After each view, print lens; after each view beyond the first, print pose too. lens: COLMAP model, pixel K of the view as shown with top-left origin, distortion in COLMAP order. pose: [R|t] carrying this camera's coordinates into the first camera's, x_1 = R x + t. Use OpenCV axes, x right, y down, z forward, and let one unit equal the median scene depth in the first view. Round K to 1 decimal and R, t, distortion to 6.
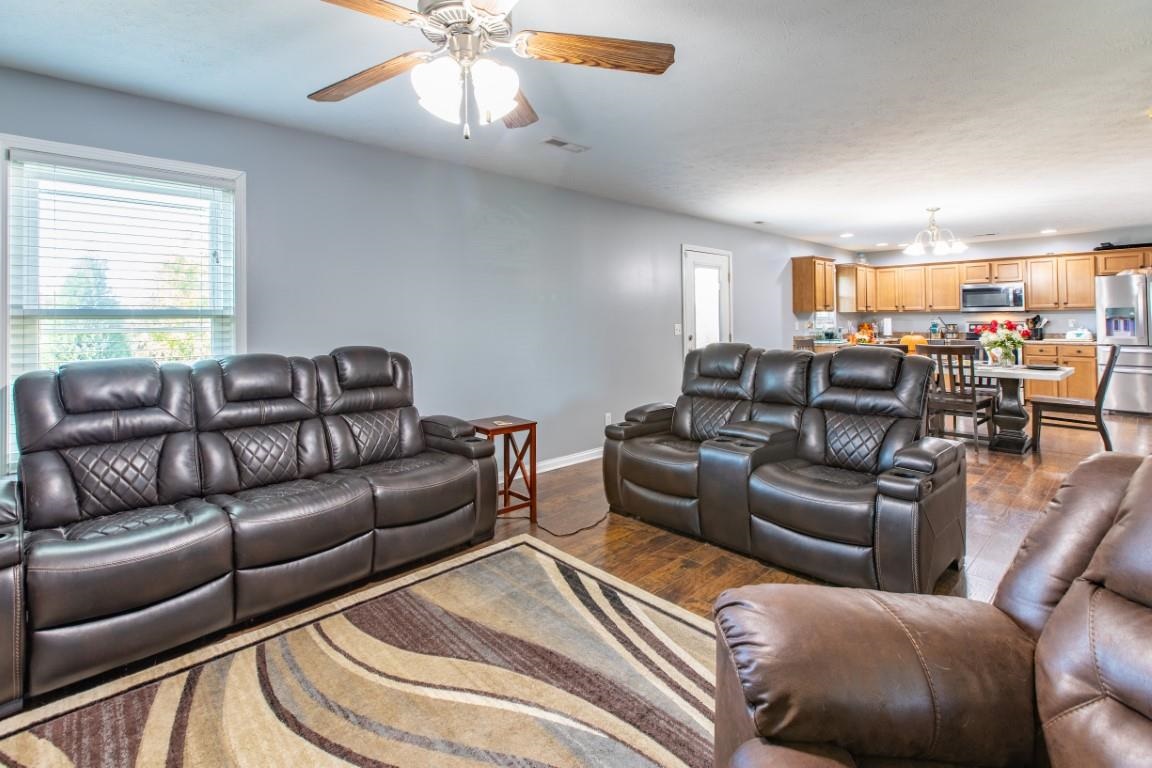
lens RADIAL K [[513.2, 0, 572.6], [0, 513.2, 306.1], [0, 0, 1]] dist [0.026616, -0.010398]
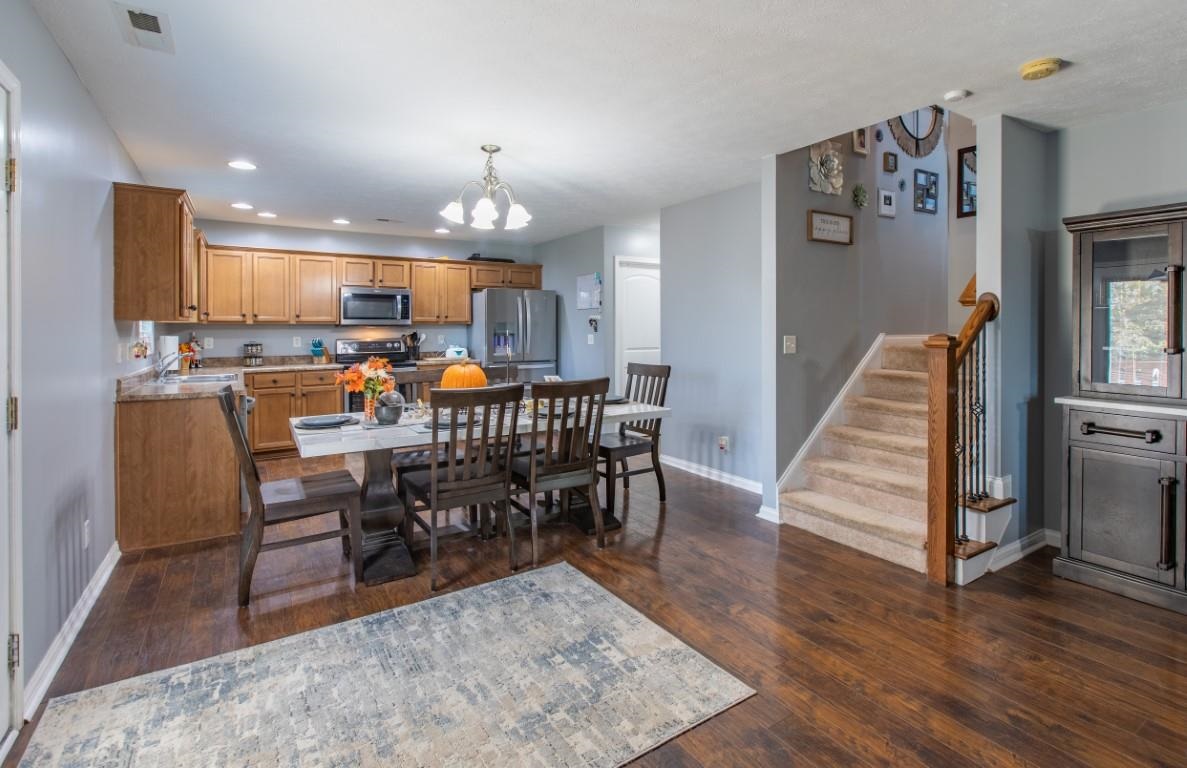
lens RADIAL K [[568.3, 0, 593.5], [0, 568.3, 330.5], [0, 0, 1]] dist [0.000307, 0.000233]
pose [[0.180227, 0.004242, 0.983616, 0.056038], [-0.021431, 0.999770, -0.000385, 0.012604], [-0.983392, -0.021010, 0.180276, 0.576247]]
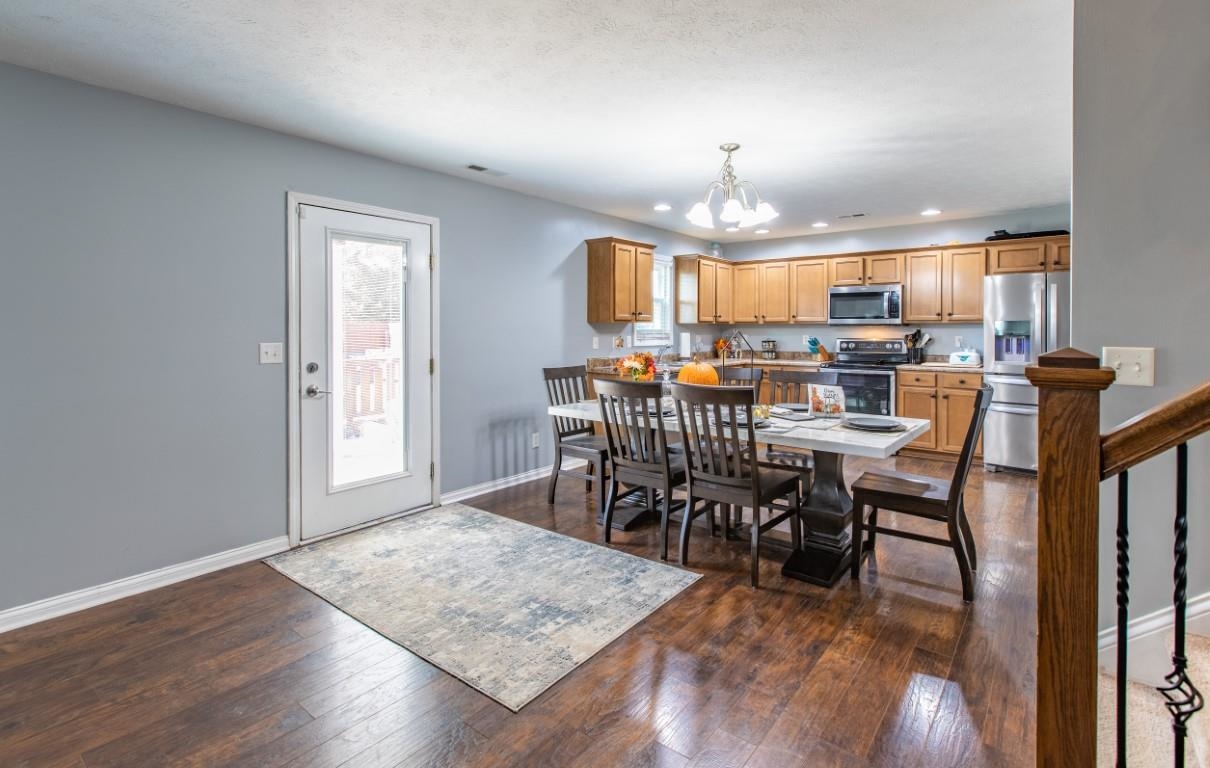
lens RADIAL K [[564.4, 0, 584.3], [0, 564.4, 326.9], [0, 0, 1]] dist [0.000731, 0.000123]
pose [[0.990755, 0.009191, 0.135349, 0.333024], [-0.012118, 0.999710, 0.020822, 0.002467], [-0.135119, -0.022269, 0.990579, 0.288814]]
